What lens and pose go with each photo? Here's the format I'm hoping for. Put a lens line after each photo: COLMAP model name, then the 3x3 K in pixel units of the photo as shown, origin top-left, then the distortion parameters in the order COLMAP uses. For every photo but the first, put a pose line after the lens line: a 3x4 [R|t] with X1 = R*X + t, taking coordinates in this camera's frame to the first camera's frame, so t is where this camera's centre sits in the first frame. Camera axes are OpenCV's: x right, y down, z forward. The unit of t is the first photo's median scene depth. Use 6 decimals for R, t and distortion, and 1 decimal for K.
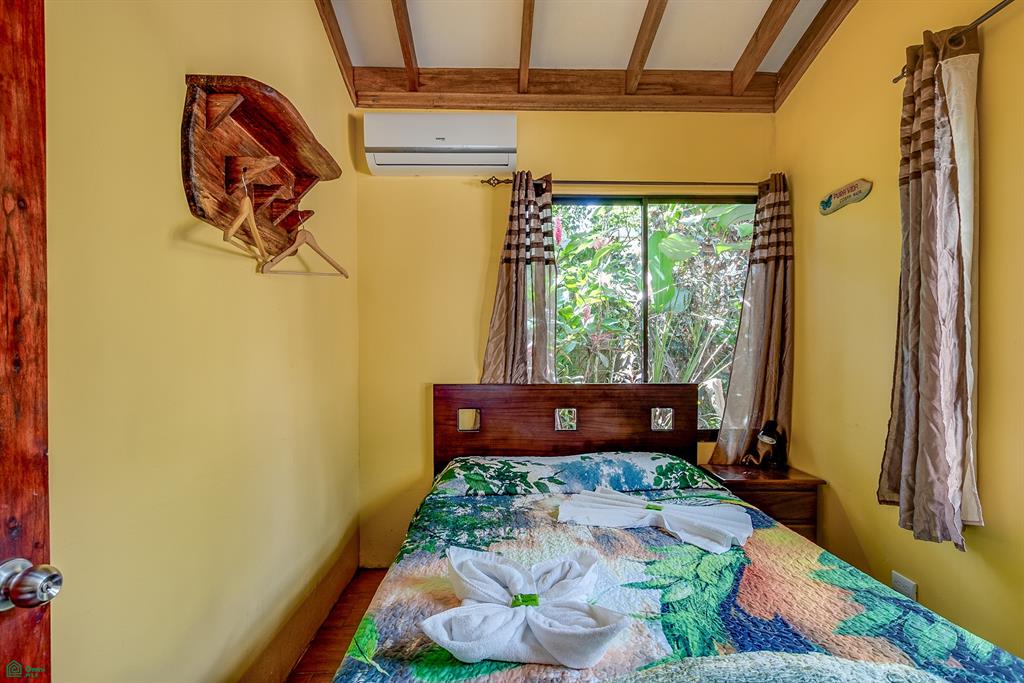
lens RADIAL K [[473.0, 0, 512.0], [0, 473.0, 341.5], [0, 0, 1]] dist [-0.000201, -0.000285]
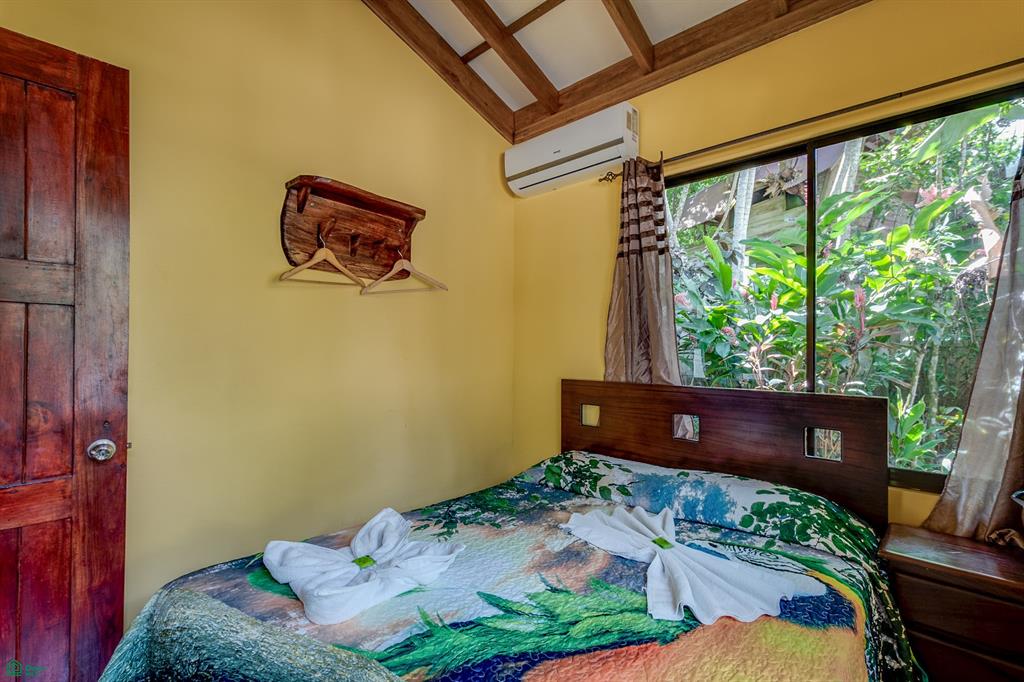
lens RADIAL K [[446.1, 0, 517.2], [0, 446.1, 329.8], [0, 0, 1]] dist [0.009144, -0.000006]
pose [[0.726684, -0.025904, -0.686483, 0.534429], [0.012213, 0.999618, -0.024791, 0.003127], [0.686863, 0.009631, 0.726723, 0.222580]]
